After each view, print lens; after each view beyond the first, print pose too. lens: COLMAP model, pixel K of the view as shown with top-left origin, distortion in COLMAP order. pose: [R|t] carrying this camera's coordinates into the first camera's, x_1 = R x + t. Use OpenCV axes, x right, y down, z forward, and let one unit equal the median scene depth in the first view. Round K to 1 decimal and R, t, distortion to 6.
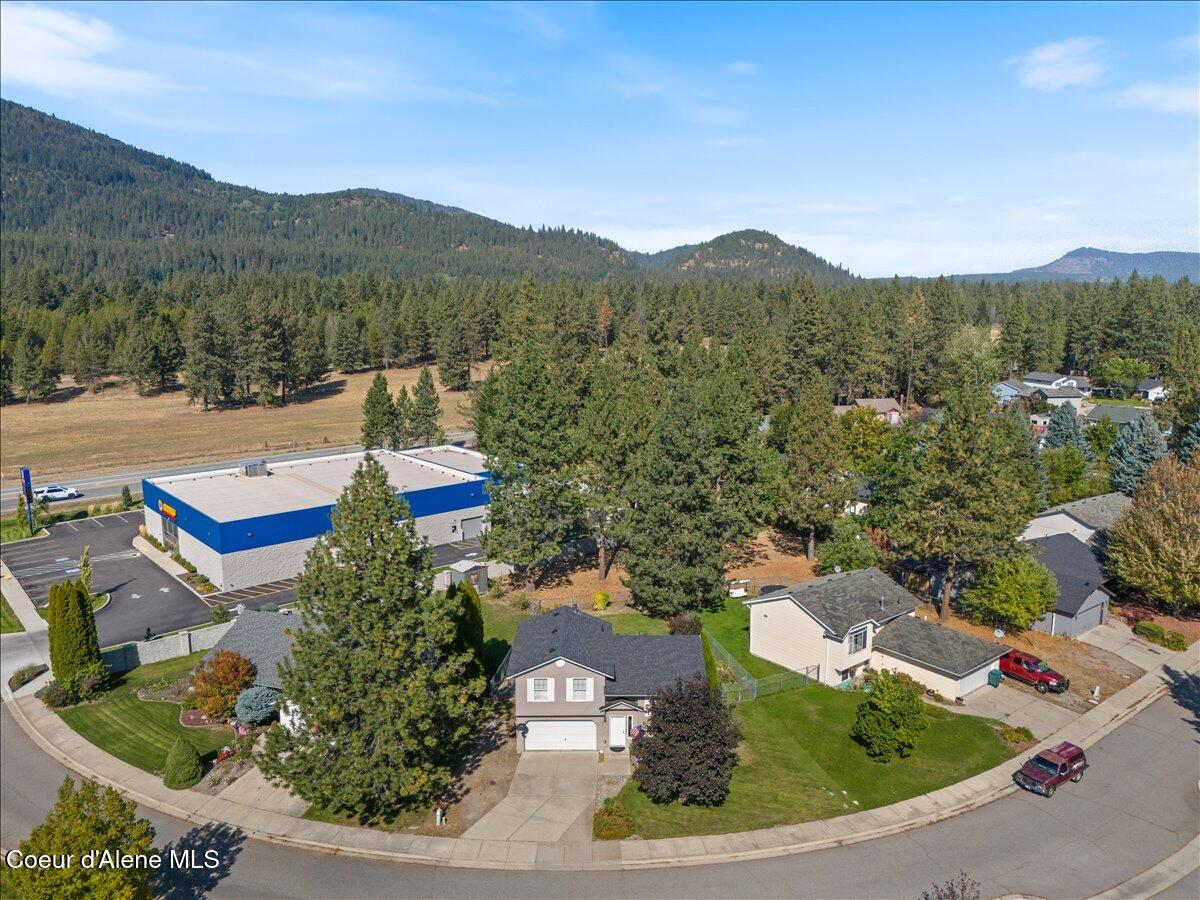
lens RADIAL K [[884.9, 0, 600.0], [0, 884.9, 450.0], [0, 0, 1]] dist [0.084533, -0.087106]
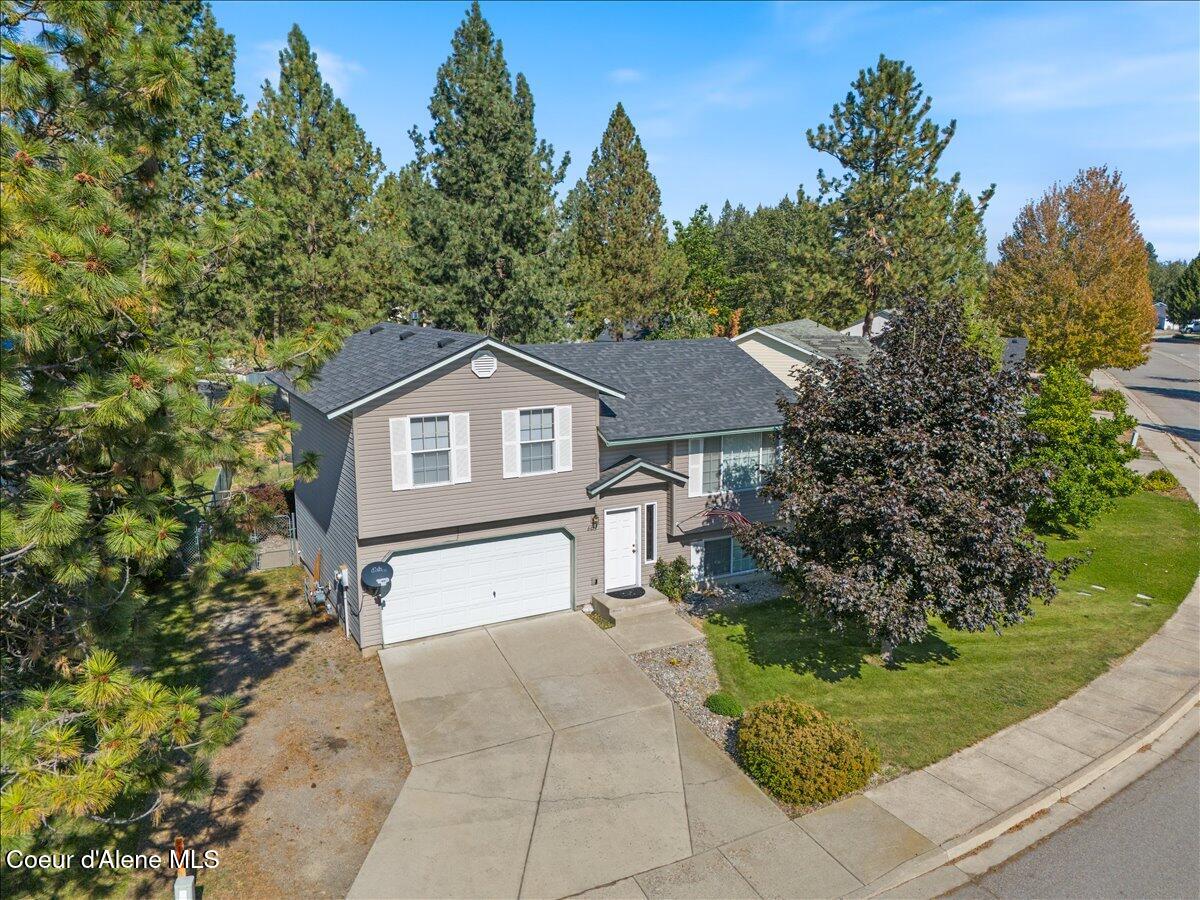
lens RADIAL K [[884.9, 0, 600.0], [0, 884.9, 450.0], [0, 0, 1]] dist [0.084533, -0.087106]
pose [[0.888208, -0.087722, 0.450990, -0.148241], [0.089058, 0.995858, 0.018308, 0.246134], [-0.450728, 0.023903, 0.892341, 0.615231]]
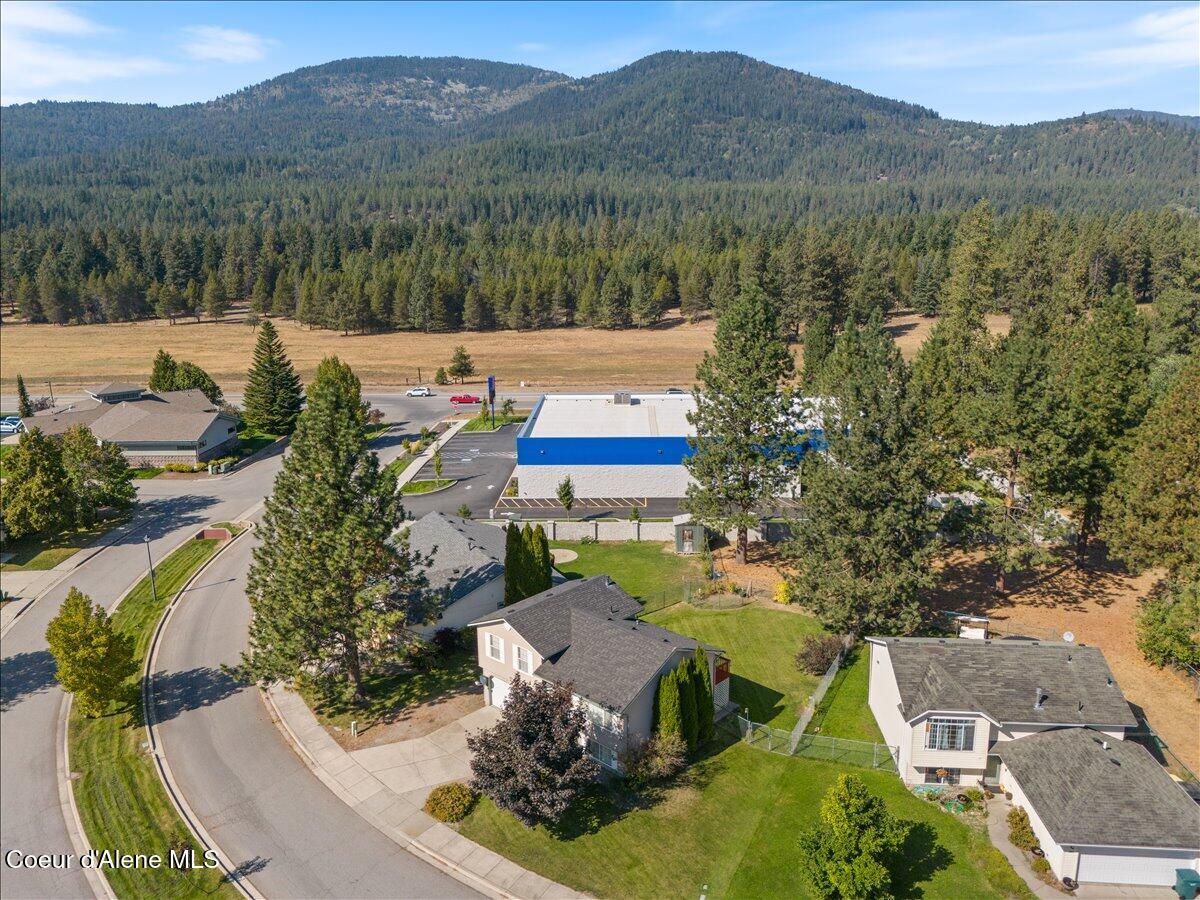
lens RADIAL K [[886.8, 0, 600.0], [0, 886.8, 450.0], [0, 0, 1]] dist [0.064240, -0.081339]
pose [[0.726898, 0.151506, -0.669824, 0.565426], [-0.108135, 0.988445, 0.106226, -0.047132], [0.678178, -0.004784, 0.734882, 0.350794]]
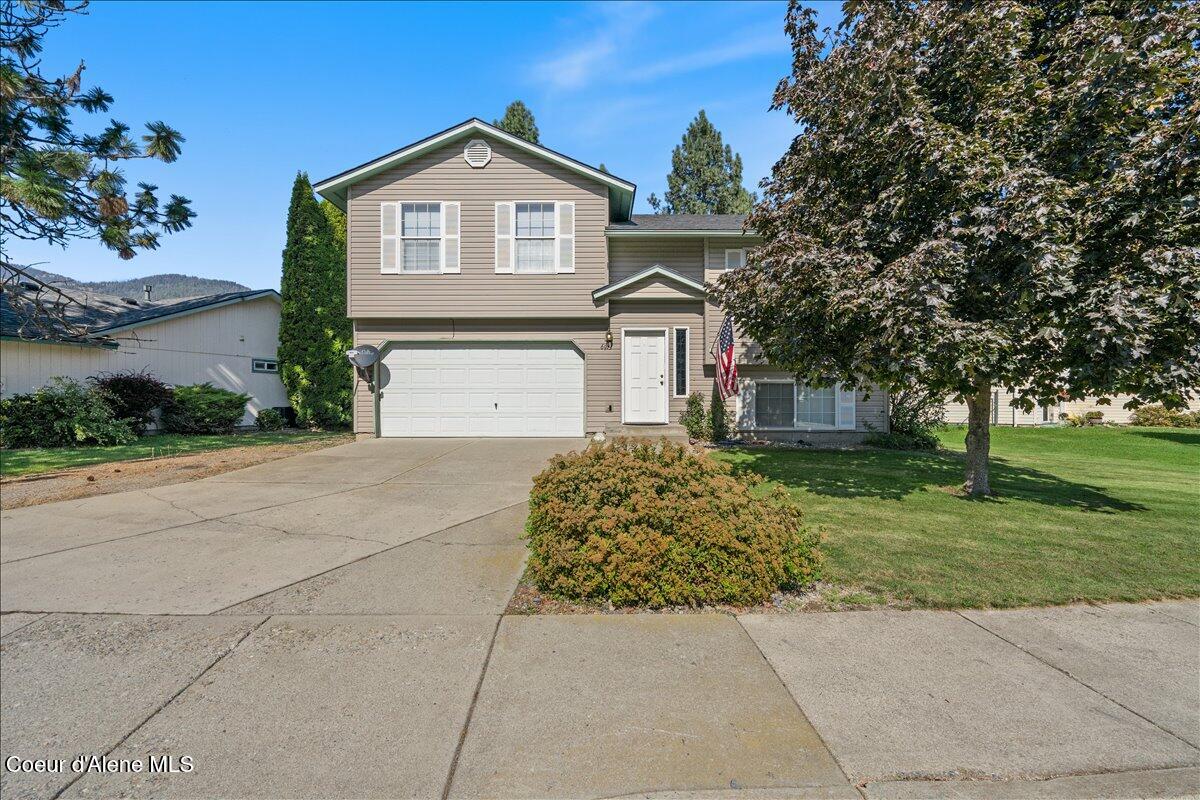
lens RADIAL K [[535.5, 0, 596.9], [0, 535.5, 407.6], [0, 0, 1]] dist [-0.002196, 0.000238]
pose [[0.999888, -0.001825, -0.014831, 0.003733], [-0.000884, 0.983550, -0.180634, 0.339625], [0.014917, 0.180627, 0.983439, 0.743844]]
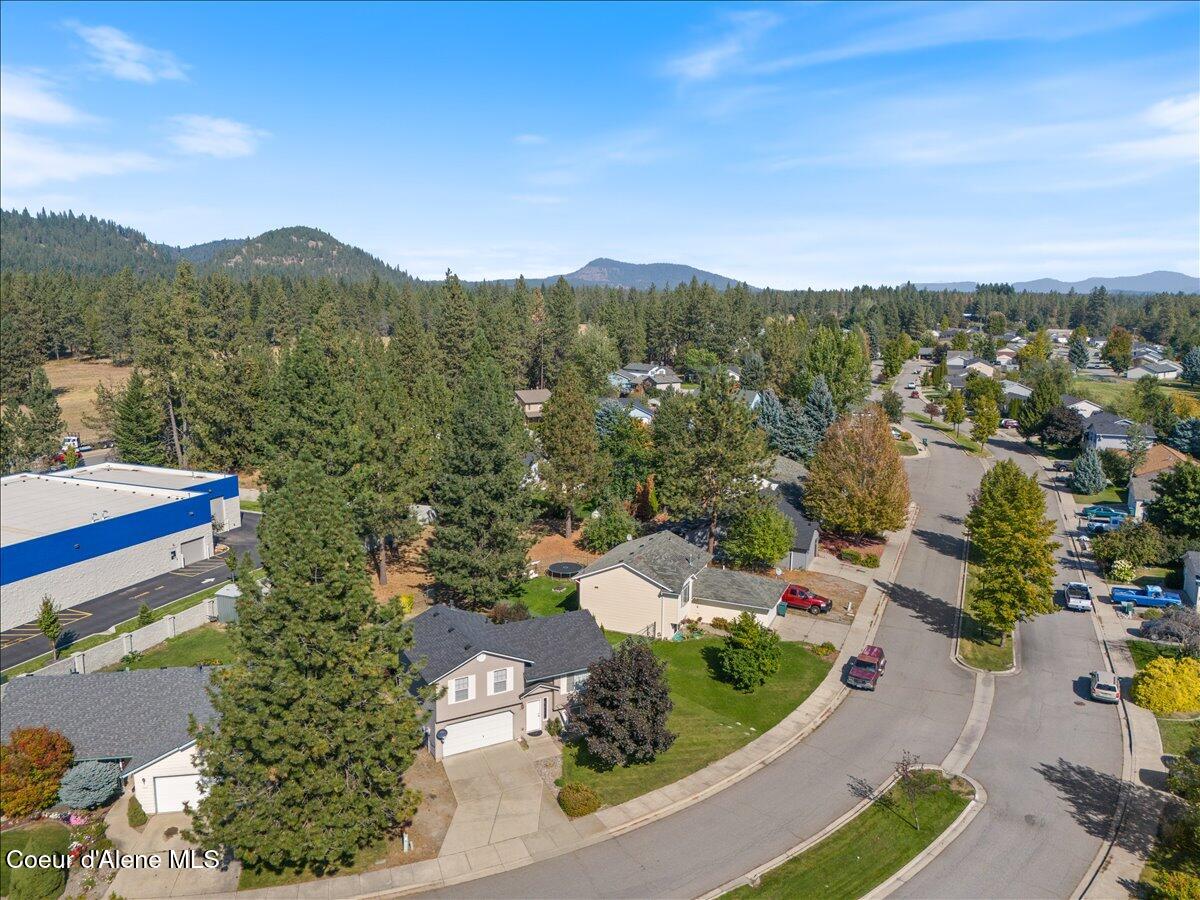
lens RADIAL K [[884.9, 0, 600.0], [0, 884.9, 450.0], [0, 0, 1]] dist [0.084533, -0.087106]
pose [[0.883957, -0.074035, 0.461670, -0.328226], [0.074807, 0.997059, 0.016659, 0.008223], [-0.461545, 0.019810, 0.886895, 0.073851]]
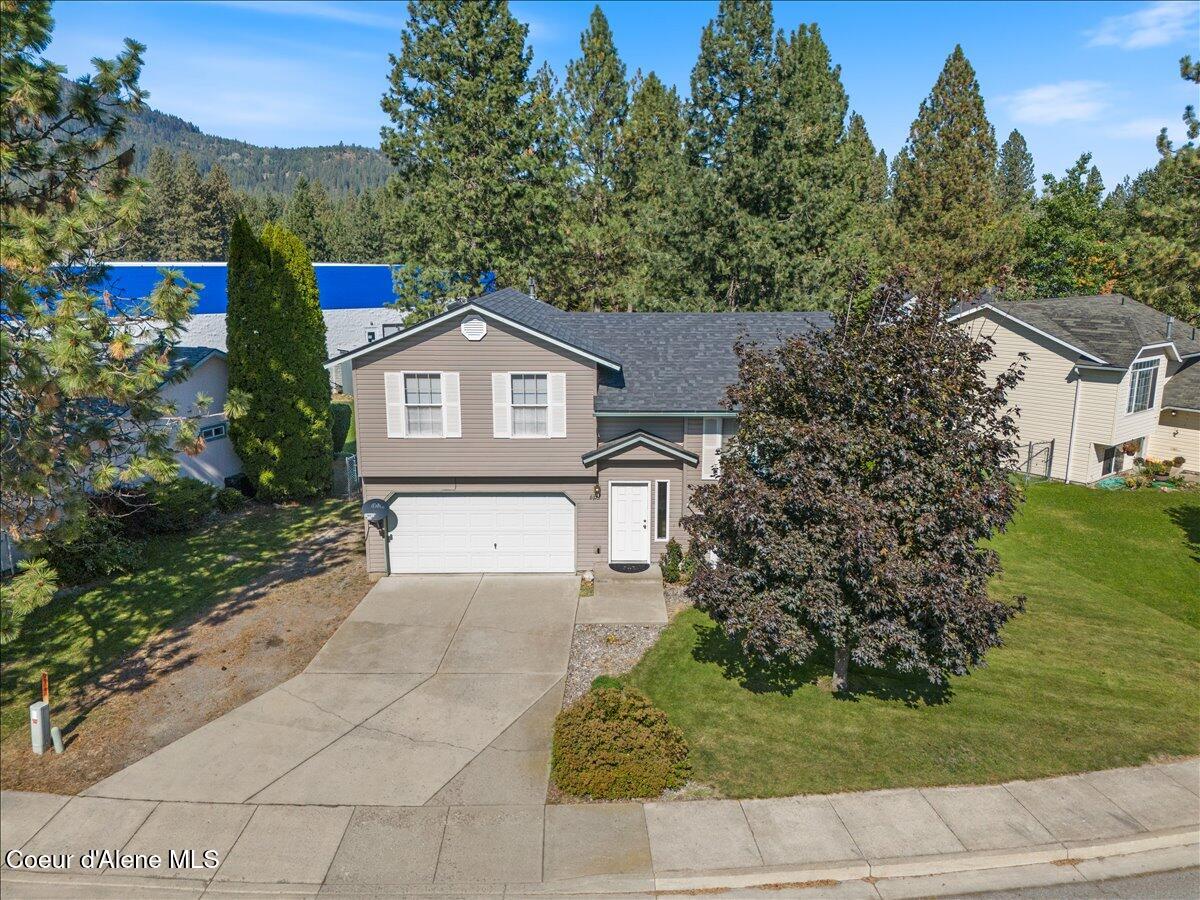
lens RADIAL K [[884.9, 0, 600.0], [0, 884.9, 450.0], [0, 0, 1]] dist [0.084533, -0.087106]
pose [[0.999999, 0.001377, -0.000571, 0.006656], [-0.001357, 0.999446, 0.033246, 0.252635], [0.000616, -0.033245, 0.999447, 0.578112]]
